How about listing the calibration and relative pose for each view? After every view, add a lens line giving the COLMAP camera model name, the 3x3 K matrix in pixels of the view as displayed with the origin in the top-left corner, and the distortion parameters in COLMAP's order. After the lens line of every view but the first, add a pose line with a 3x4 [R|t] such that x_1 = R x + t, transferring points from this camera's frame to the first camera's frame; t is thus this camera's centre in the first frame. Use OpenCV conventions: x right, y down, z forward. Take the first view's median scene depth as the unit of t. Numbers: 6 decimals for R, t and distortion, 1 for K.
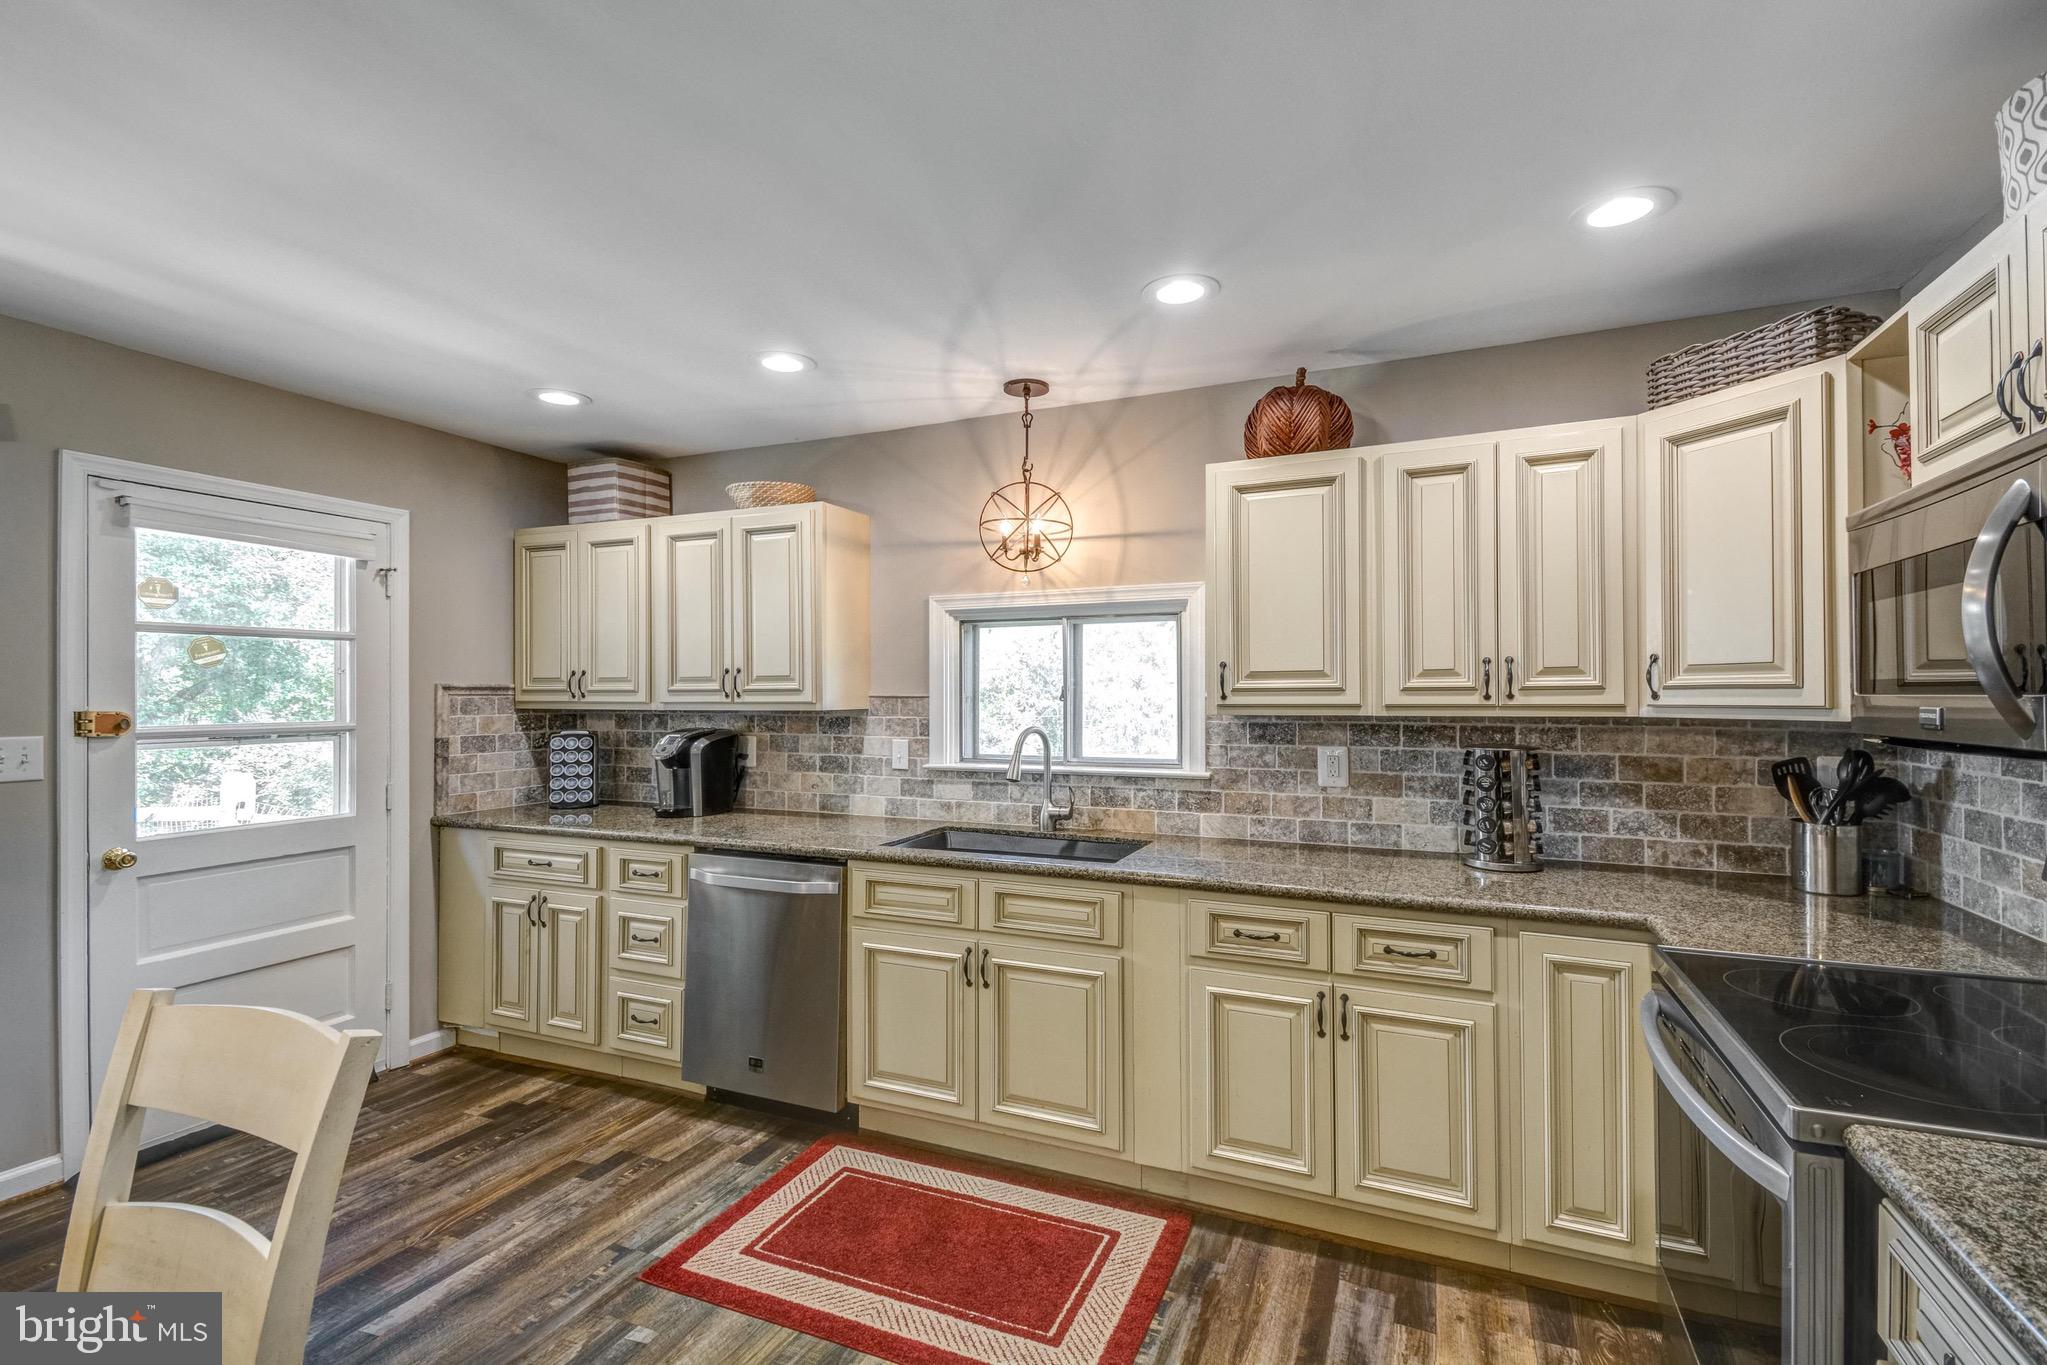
lens RADIAL K [[896.9, 0, 1015.5], [0, 896.9, 689.5], [0, 0, 1]] dist [0.062701, -0.039720]
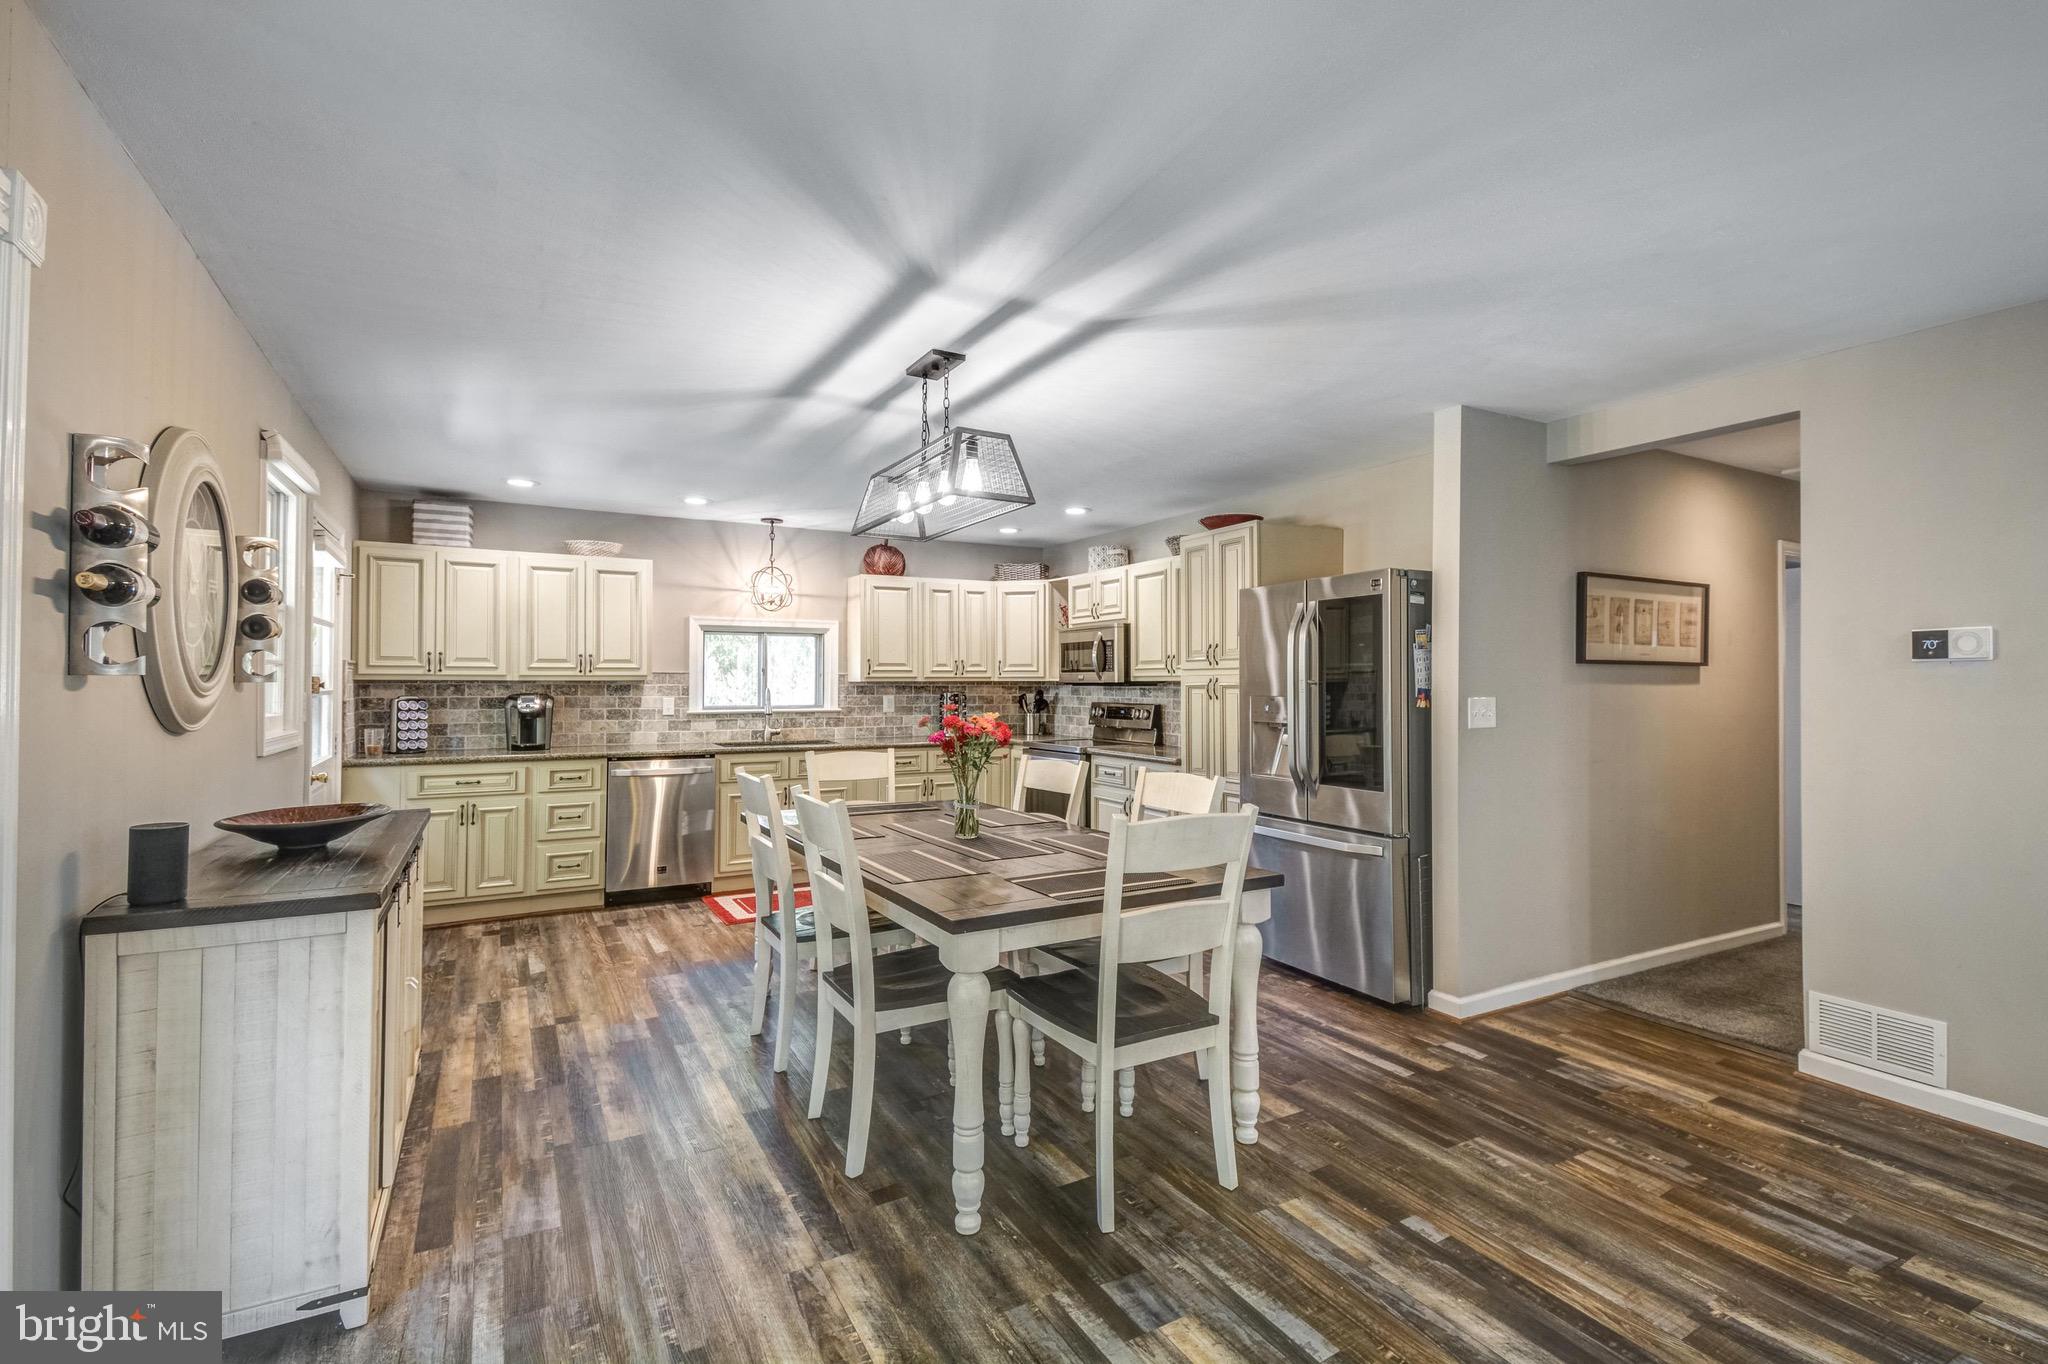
lens RADIAL K [[900.4, 0, 1030.0], [0, 900.4, 669.1], [0, 0, 1]] dist [0.004867, 0.000042]
pose [[0.588863, 0.013138, 0.808126, -1.256900], [-0.005965, 0.999911, -0.011909, 0.019417], [-0.808211, 0.002192, 0.588889, -0.648396]]
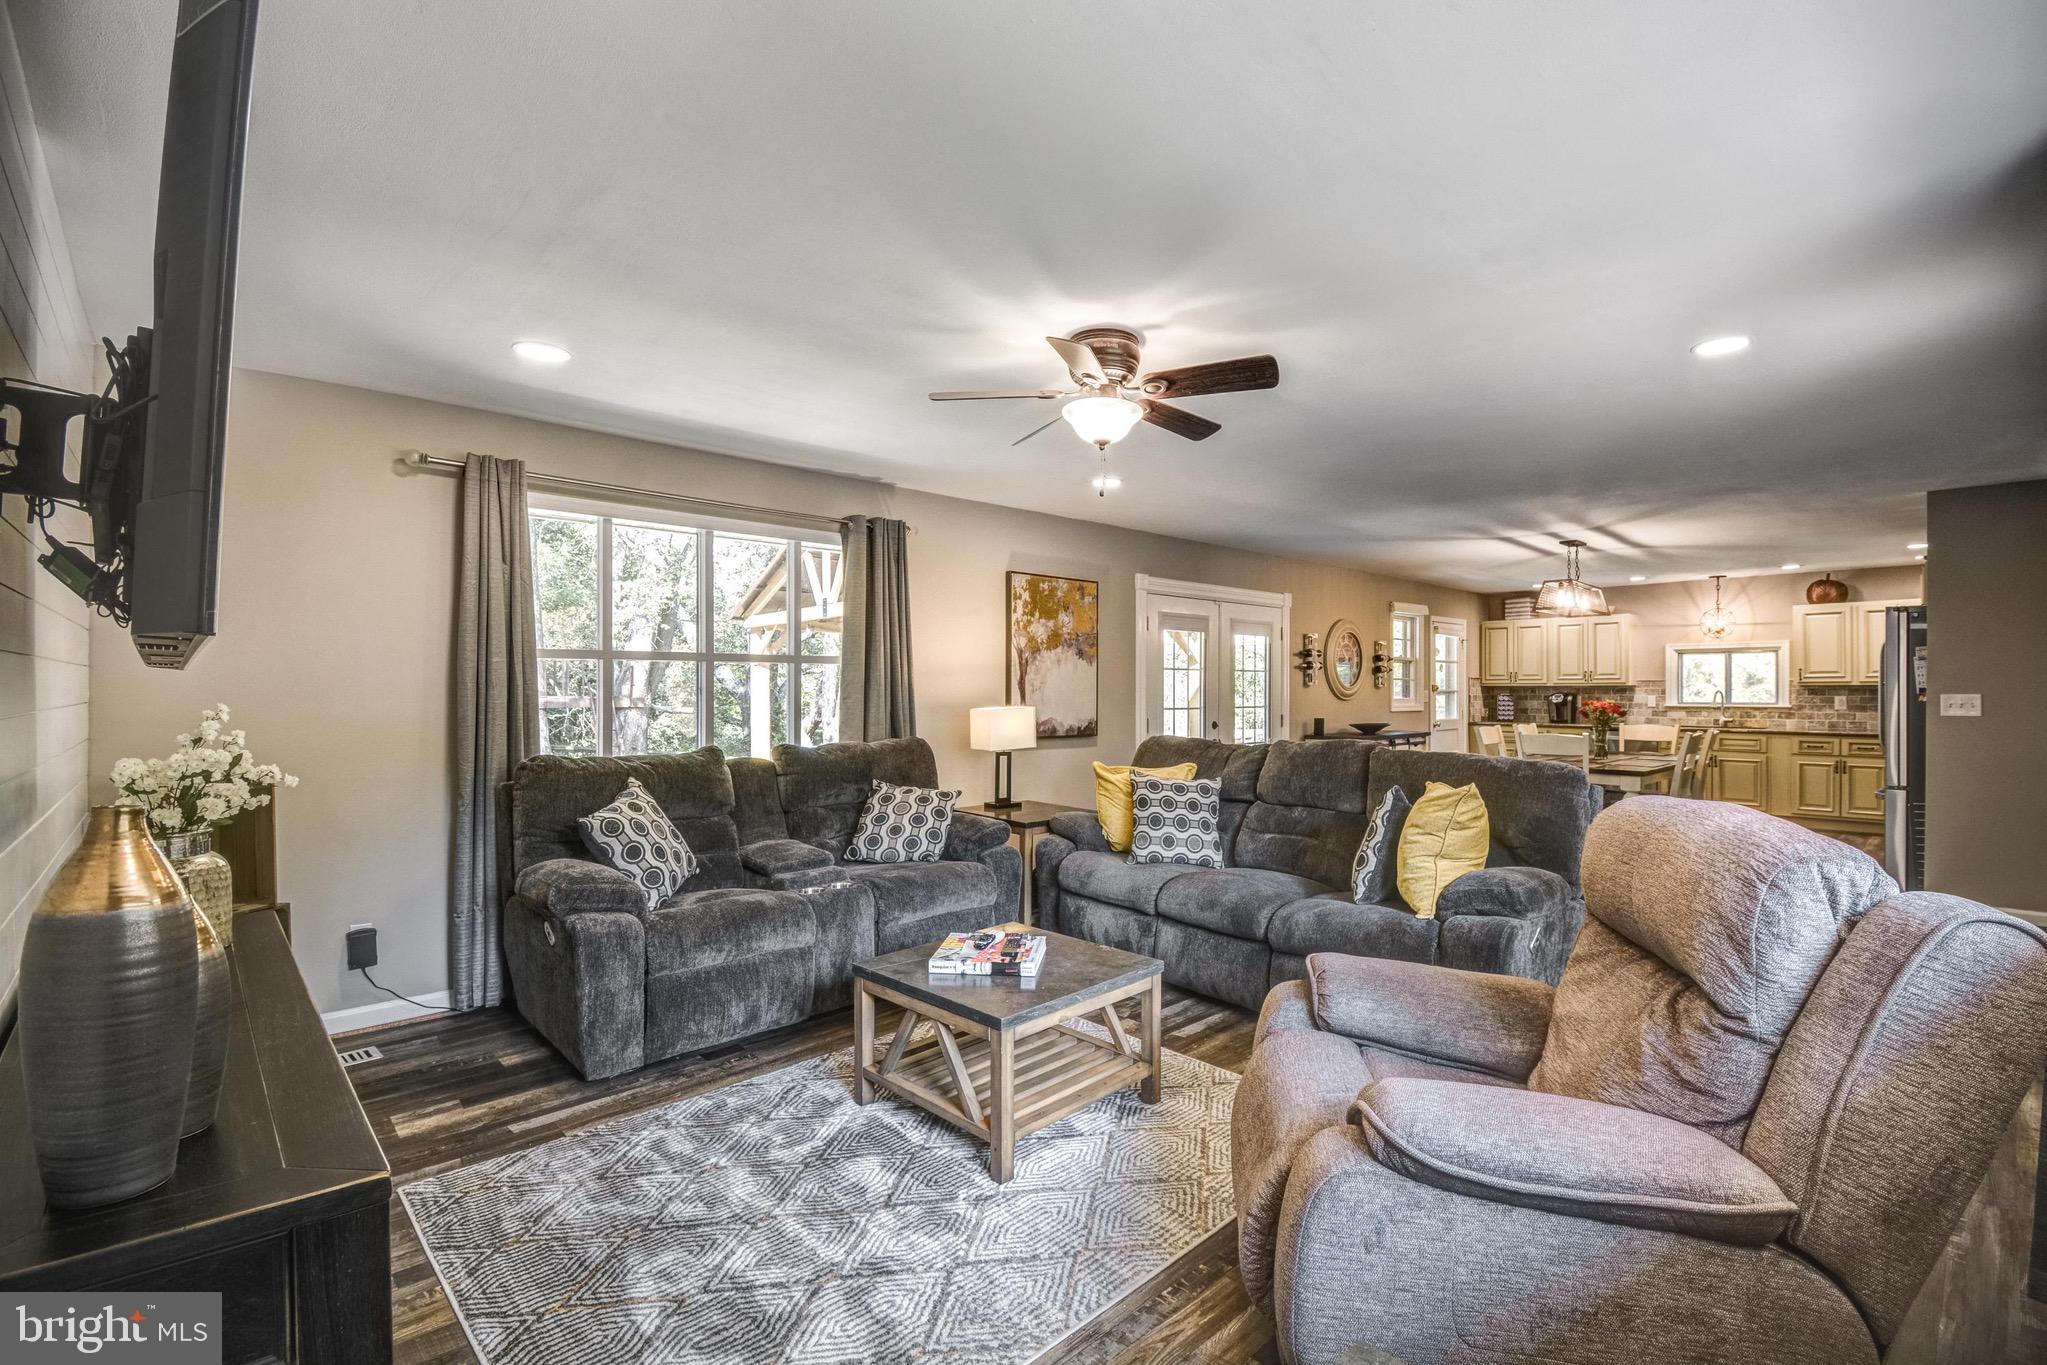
lens RADIAL K [[892.4, 0, 1023.5], [0, 892.4, 682.5], [0, 0, 1]] dist [-0.044733, -0.000304]
pose [[0.914437, -0.003148, -0.404717, -0.912707], [0.002235, 0.999994, -0.002728, 0.018810], [0.404723, 0.001589, 0.914438, -2.511311]]
